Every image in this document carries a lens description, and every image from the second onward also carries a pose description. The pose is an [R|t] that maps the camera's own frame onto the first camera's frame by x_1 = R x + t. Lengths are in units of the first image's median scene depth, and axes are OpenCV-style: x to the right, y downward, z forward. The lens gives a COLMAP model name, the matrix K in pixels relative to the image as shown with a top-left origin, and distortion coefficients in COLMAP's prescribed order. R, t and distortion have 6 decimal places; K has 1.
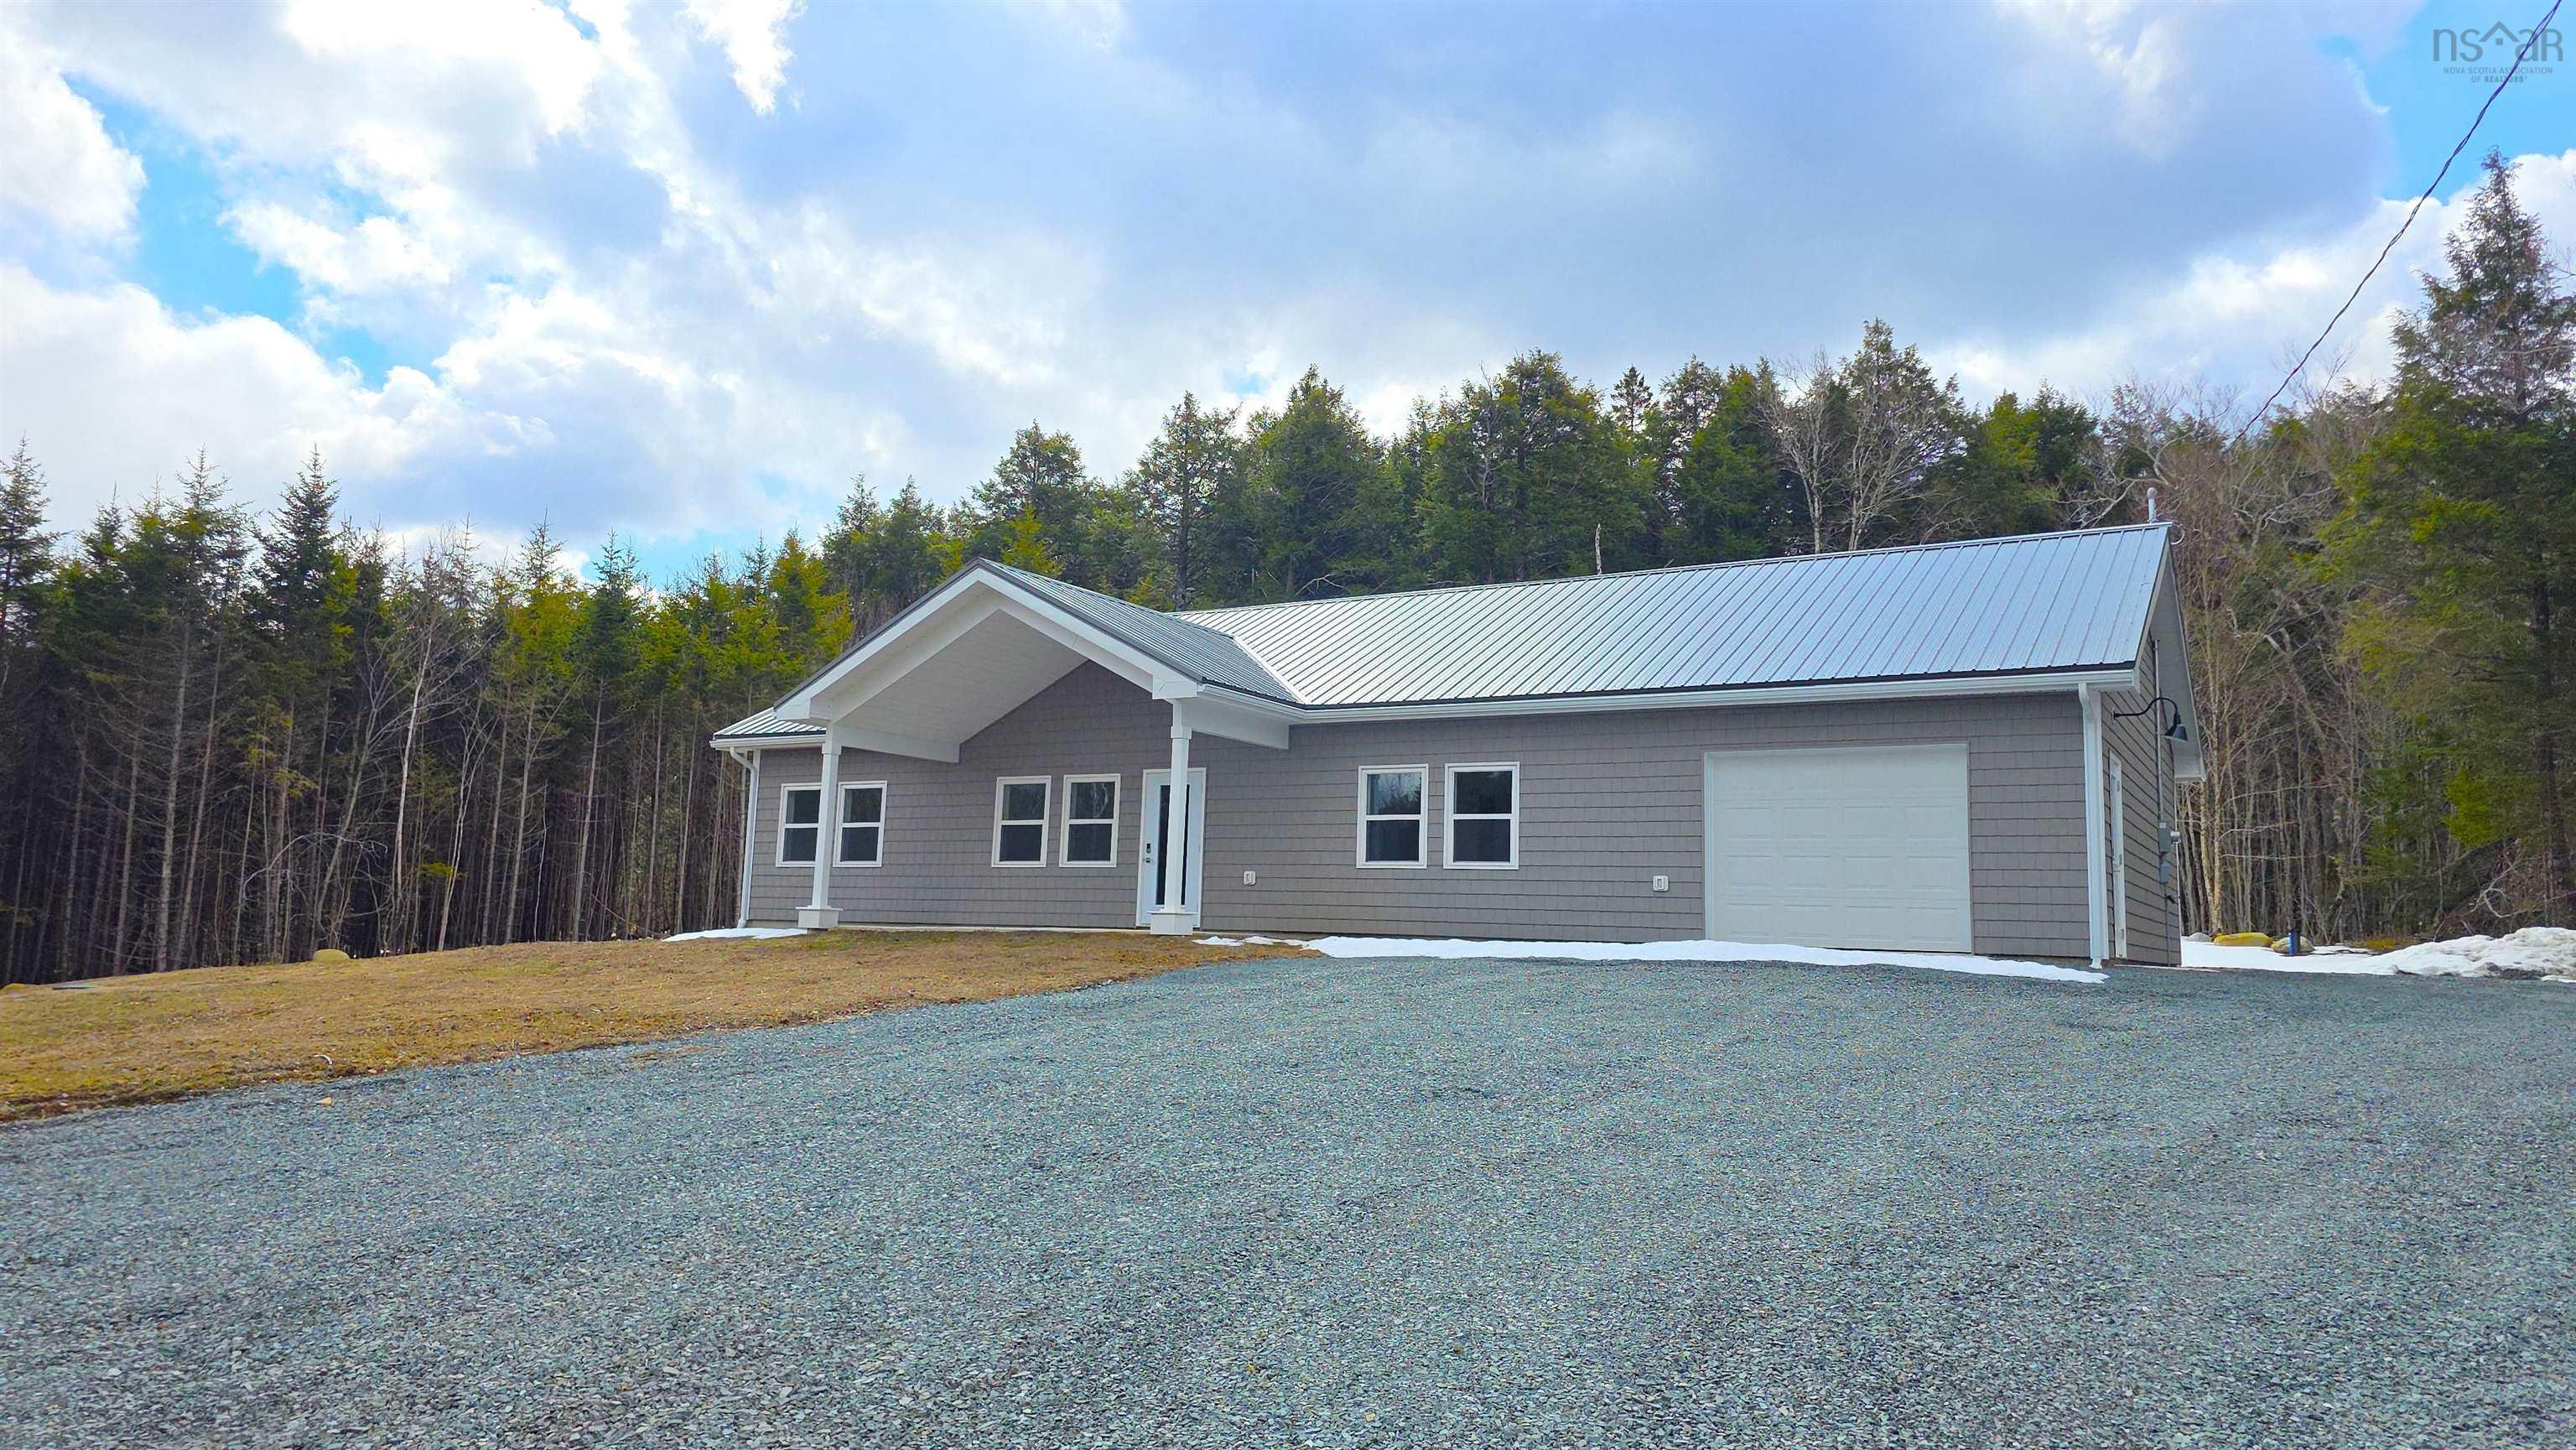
lens RADIAL K [[1709.8, 0, 1301.4], [0, 1709.8, 703.2], [0, 0, 1]] dist [0.067941, -0.067008]
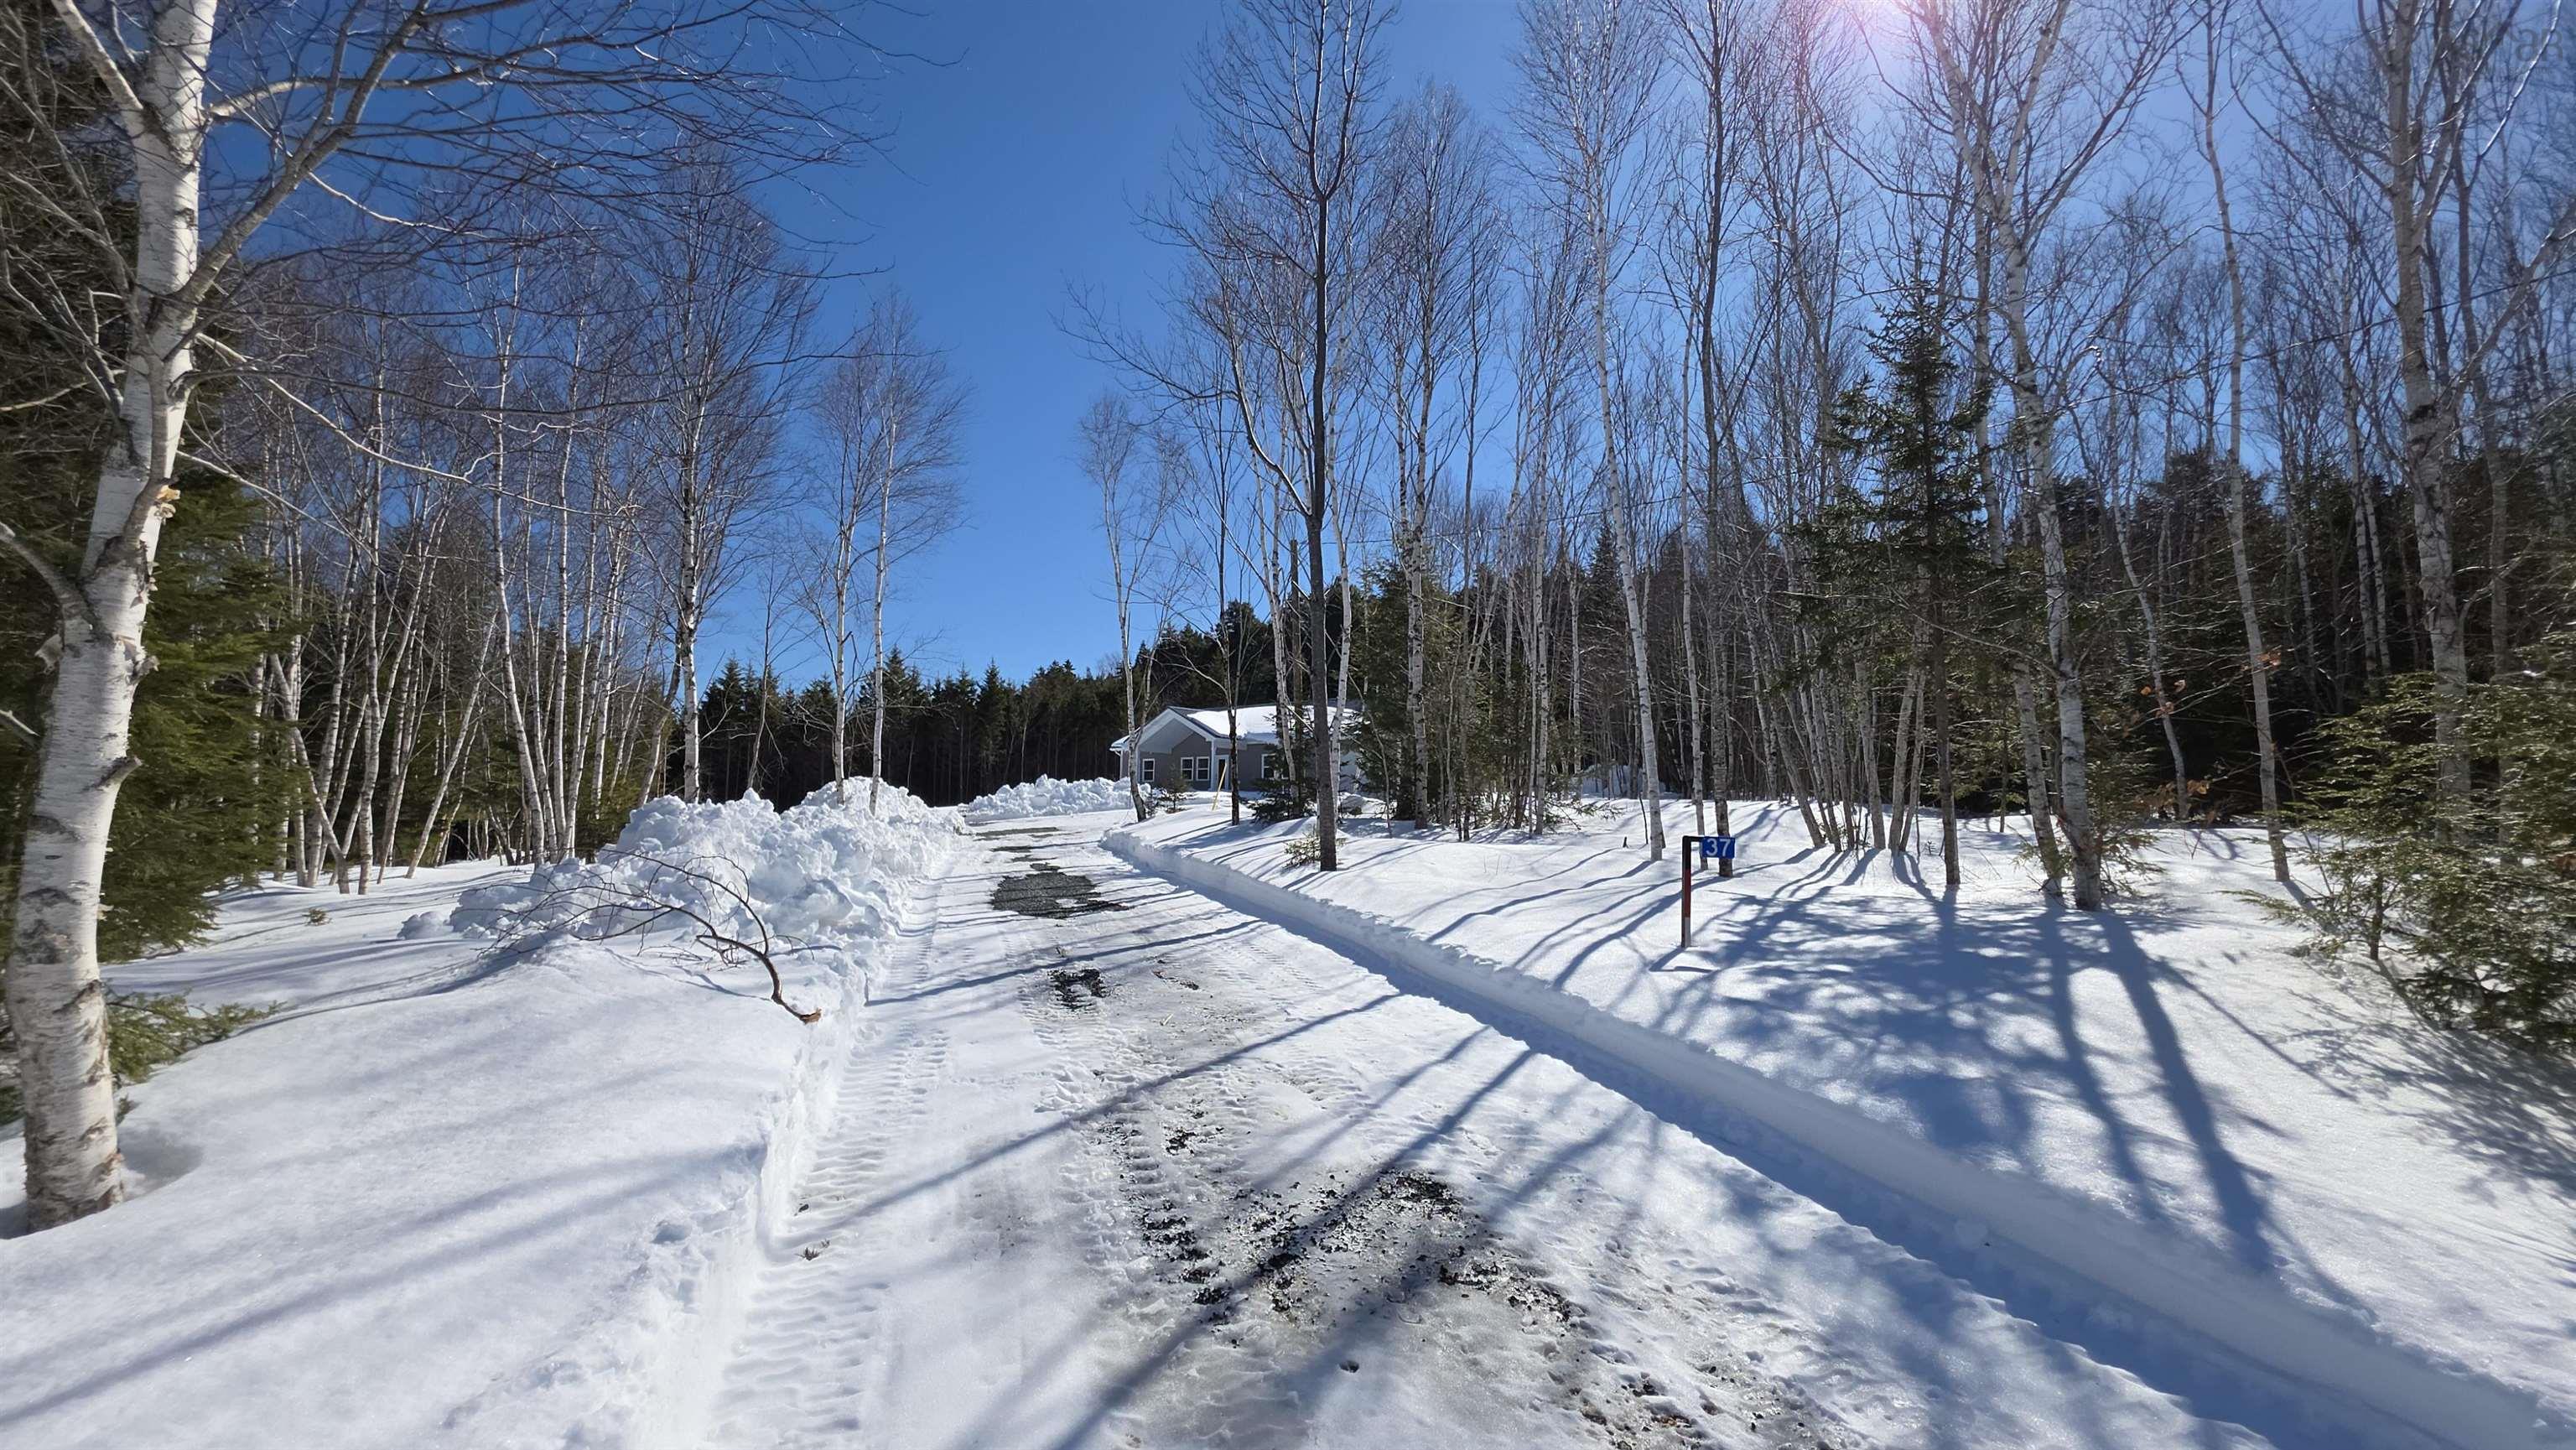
lens RADIAL K [[1016.4, 0, 1291.9], [0, 1016.4, 729.0], [0, 0, 1]] dist [0.002644, -0.004224]
pose [[0.986263, -0.030348, -0.162368, 0.281943], [0.037961, 0.998310, 0.043992, -0.071469], [0.160759, -0.049551, 0.985749, -0.768942]]
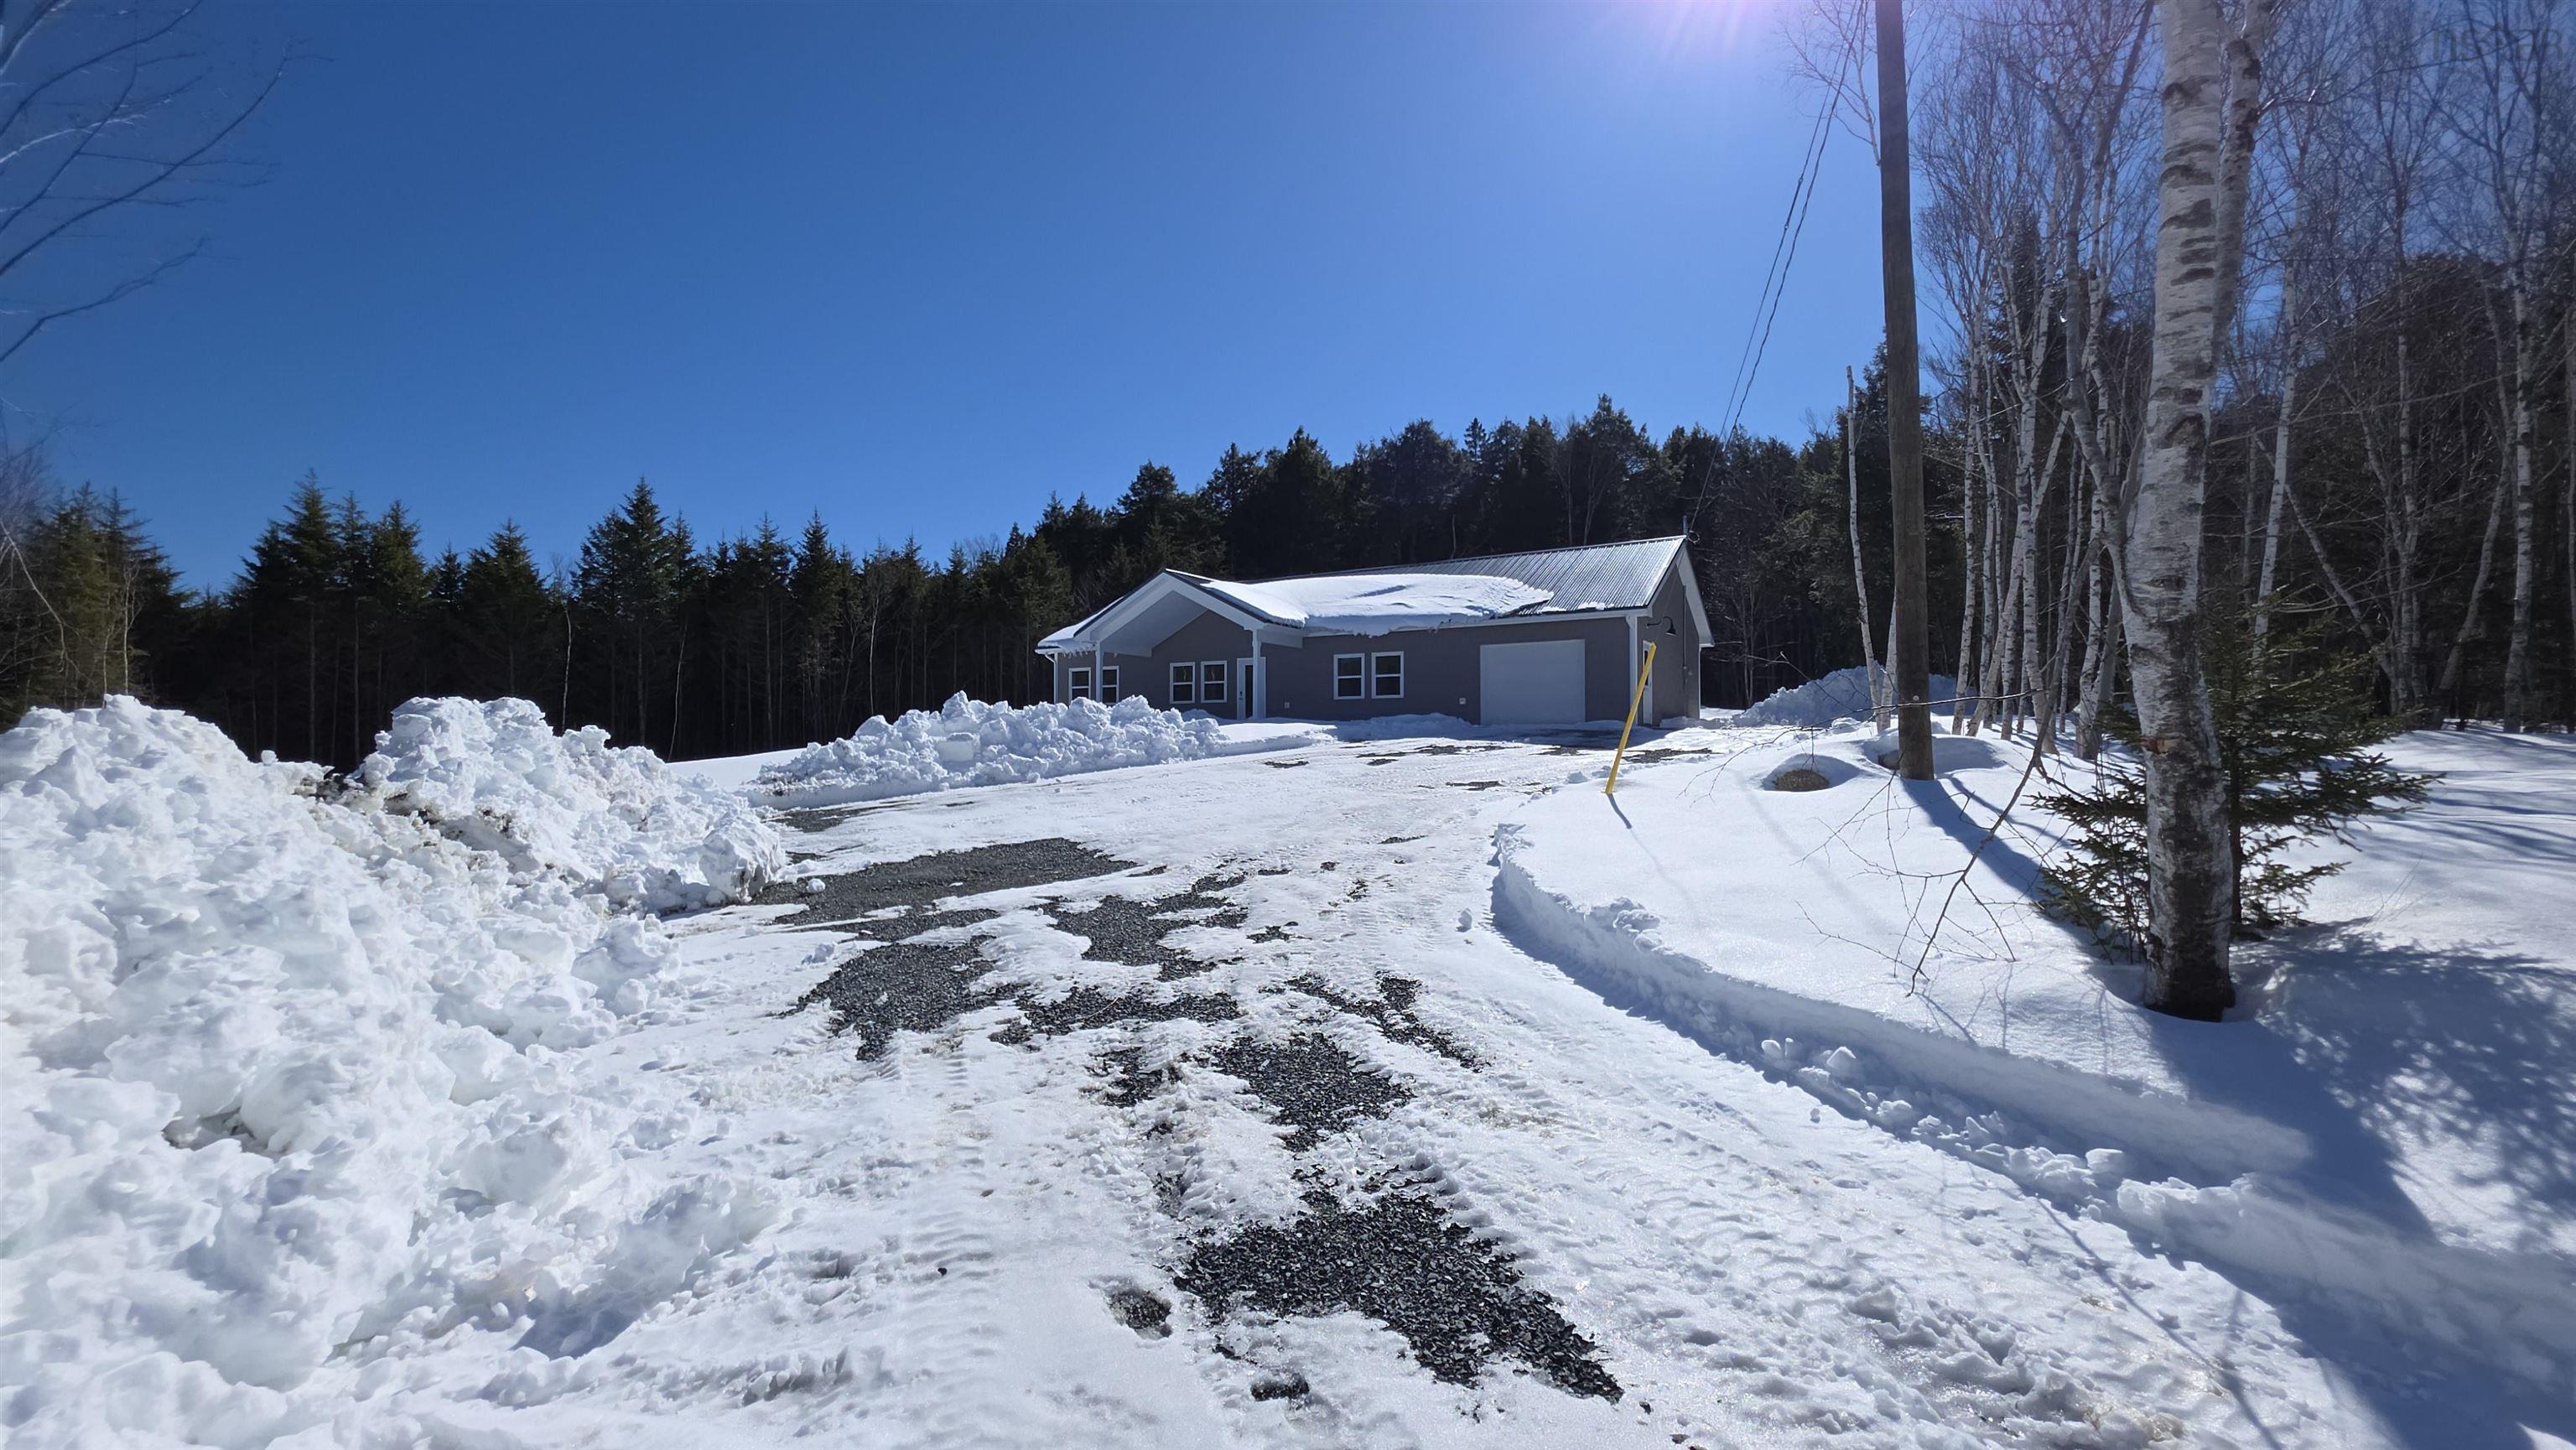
lens RADIAL K [[1016.4, 0, 1291.9], [0, 1016.4, 729.0], [0, 0, 1]] dist [0.002644, -0.004224]
pose [[0.999475, -0.031729, -0.006520, -0.009353], [0.032298, 0.991506, 0.125990, -0.021569], [0.002467, -0.126135, 0.992010, -0.205961]]
